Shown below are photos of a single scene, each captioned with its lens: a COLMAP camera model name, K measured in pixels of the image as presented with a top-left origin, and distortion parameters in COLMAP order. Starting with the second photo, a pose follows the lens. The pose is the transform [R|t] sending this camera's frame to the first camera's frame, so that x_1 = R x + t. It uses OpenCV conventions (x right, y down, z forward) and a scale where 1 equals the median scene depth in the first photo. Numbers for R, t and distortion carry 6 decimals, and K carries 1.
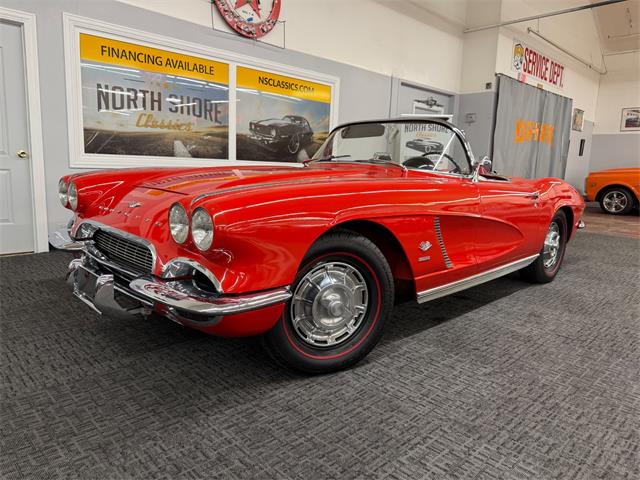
lens RADIAL K [[452.3, 0, 322.6], [0, 452.3, 243.1], [0, 0, 1]] dist [0.030692, -0.045312]
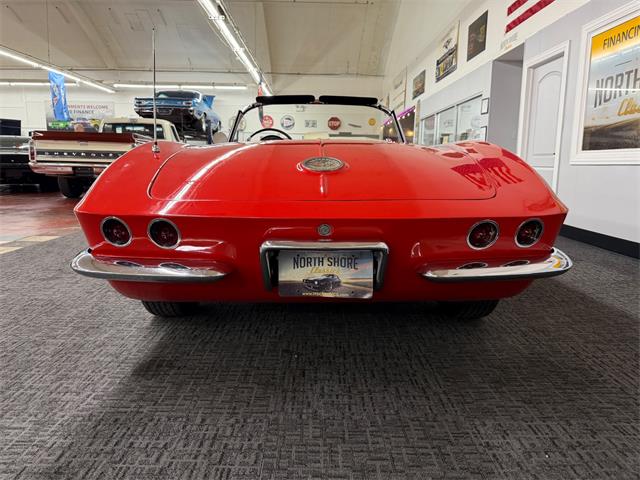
lens RADIAL K [[452.3, 0, 316.1], [0, 452.3, 241.2], [0, 0, 1]] dist [0.030692, -0.045312]
pose [[-0.698497, 0.071969, -0.711985, 0.632104], [-0.159108, 0.954408, 0.252567, -0.155404], [0.697701, 0.289700, -0.655200, 1.234688]]
